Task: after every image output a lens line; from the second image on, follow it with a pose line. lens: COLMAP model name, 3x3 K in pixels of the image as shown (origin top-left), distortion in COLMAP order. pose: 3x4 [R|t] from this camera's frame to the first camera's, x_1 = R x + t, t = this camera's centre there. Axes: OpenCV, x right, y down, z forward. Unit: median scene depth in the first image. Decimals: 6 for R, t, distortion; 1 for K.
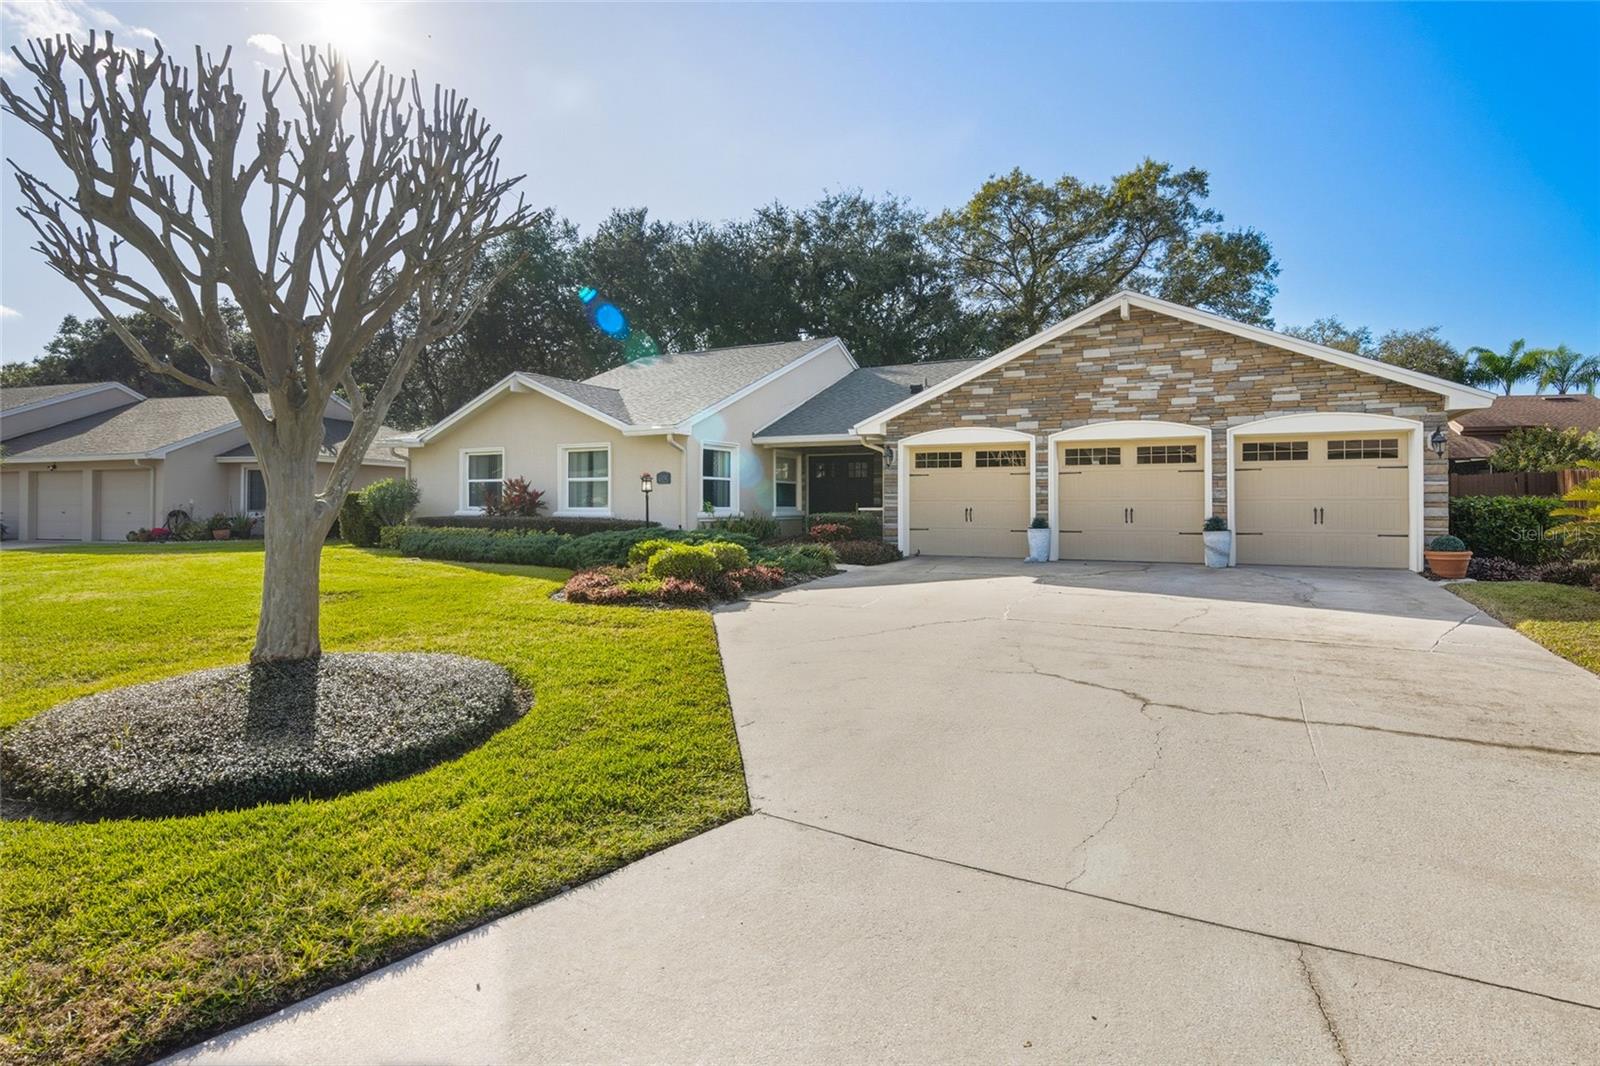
lens RADIAL K [[789.3, 0, 814.5], [0, 789.3, 494.0], [0, 0, 1]] dist [-0.025182, 0.000154]
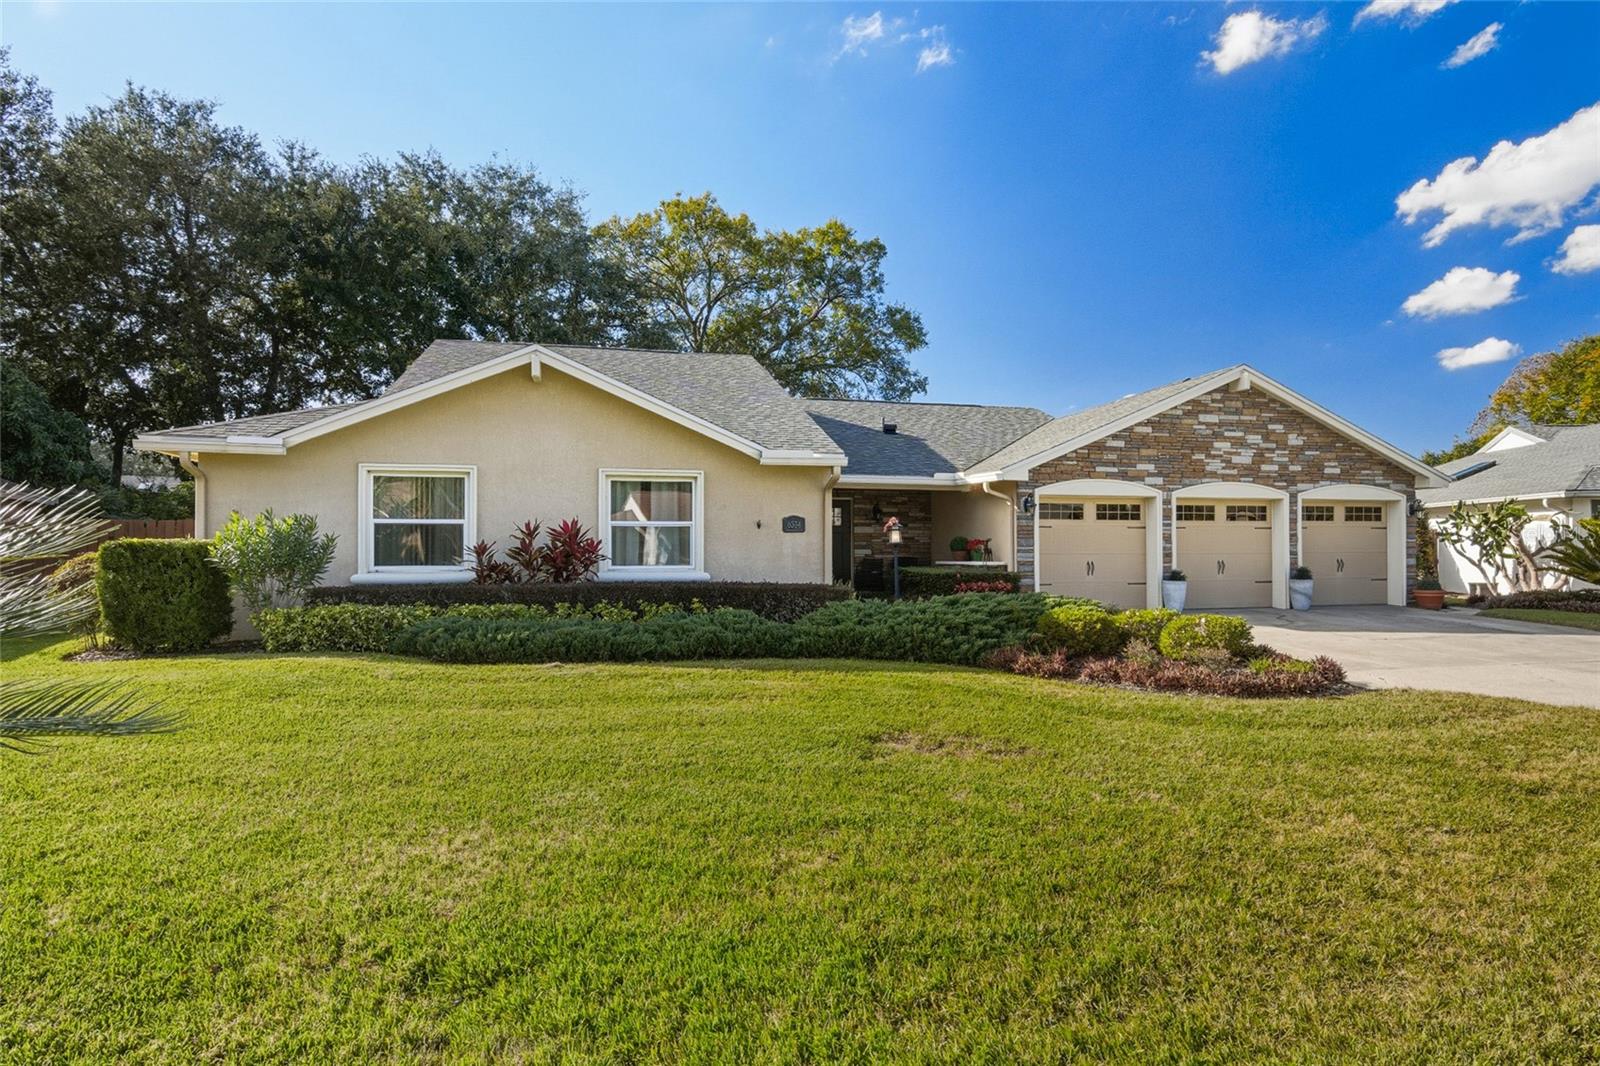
lens RADIAL K [[821.2, 0, 886.7], [0, 821.2, 555.0], [0, 0, 1]] dist [-0.014813, -0.003039]
pose [[0.761494, -0.004485, 0.648156, -0.699157], [-0.003221, 0.999938, 0.010704, -0.000229], [-0.648164, -0.010238, 0.761432, 0.412465]]
